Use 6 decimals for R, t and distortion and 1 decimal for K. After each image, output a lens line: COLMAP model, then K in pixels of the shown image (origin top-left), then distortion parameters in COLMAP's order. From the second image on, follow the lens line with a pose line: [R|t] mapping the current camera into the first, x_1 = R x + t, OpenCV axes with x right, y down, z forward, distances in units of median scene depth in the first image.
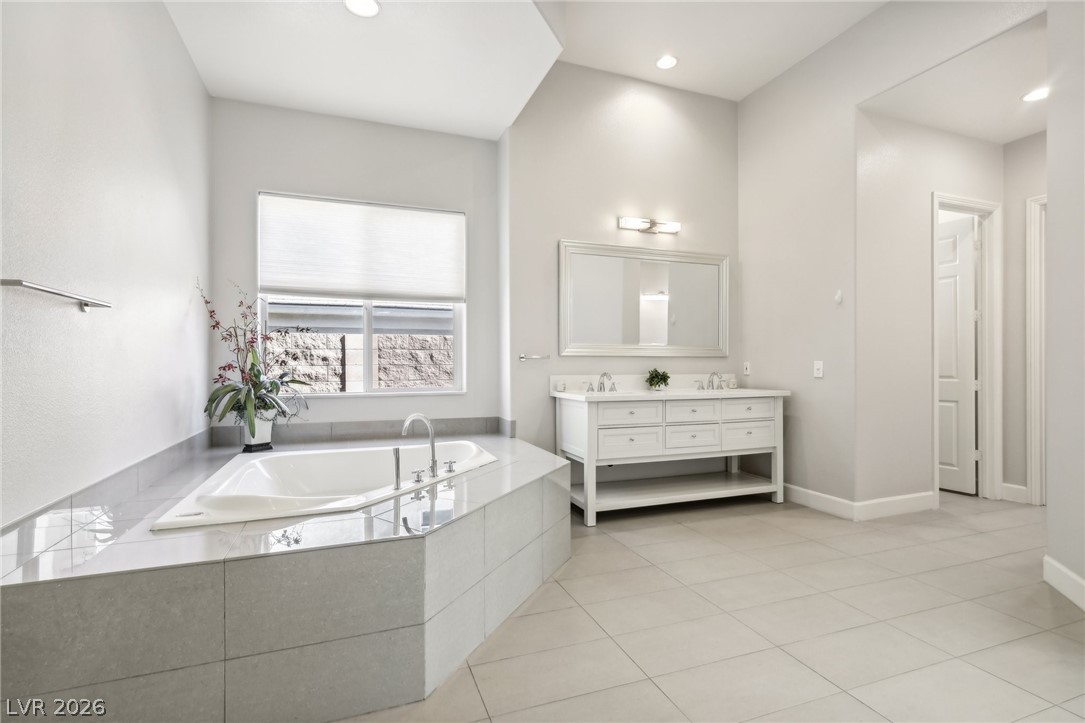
lens RADIAL K [[516.6, 0, 540.8], [0, 516.6, 362.8], [0, 0, 1]] dist [0.004539, -0.000933]
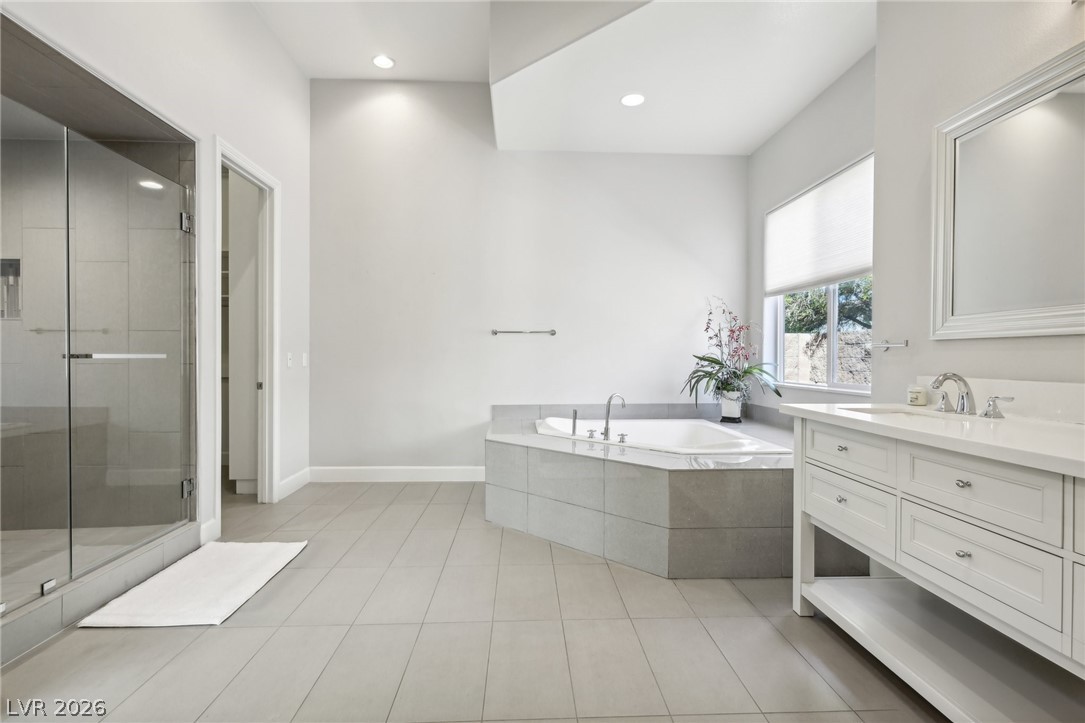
lens RADIAL K [[516.6, 0, 537.6], [0, 516.6, 360.3], [0, 0, 1]] dist [0.004539, -0.000933]
pose [[-0.328048, 0.006909, -0.944636, 0.729766], [0.000961, 0.999975, 0.006980, 0.002944], [0.944660, 0.001382, -0.328047, 0.833547]]
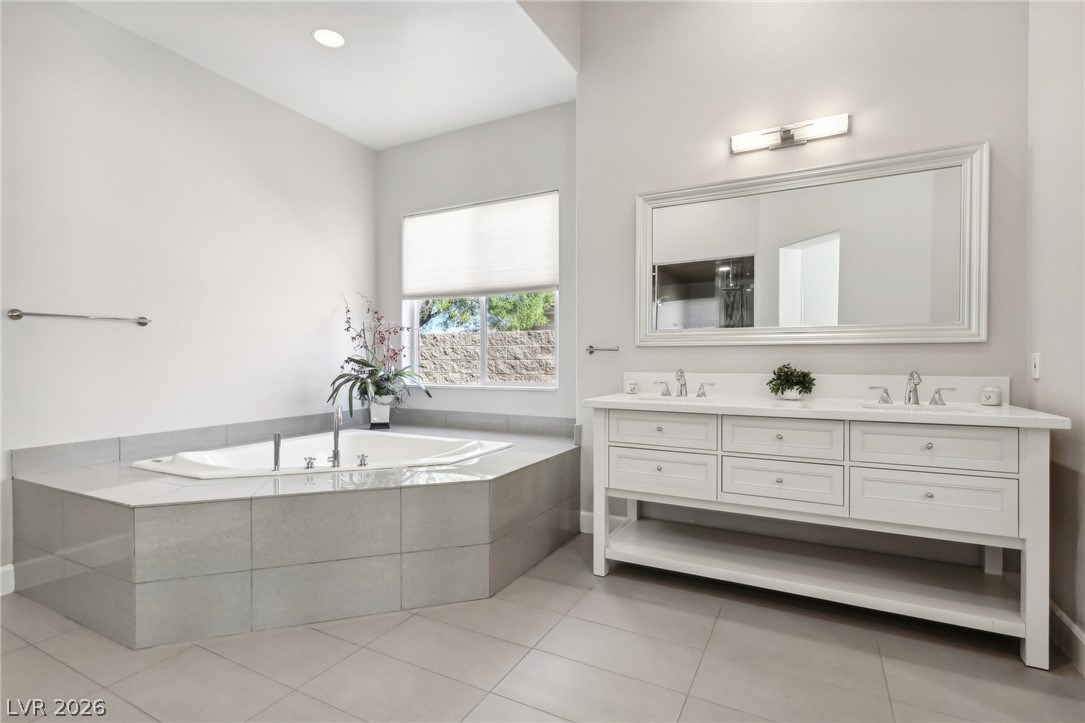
lens RADIAL K [[516.6, 0, 544.7], [0, 516.6, 362.3], [0, 0, 1]] dist [0.004539, -0.000933]
pose [[0.659254, 0.003198, -0.751913, 0.553774], [0.003074, 0.999971, 0.006948, 0.003780], [0.751914, -0.006892, 0.659226, 0.416206]]
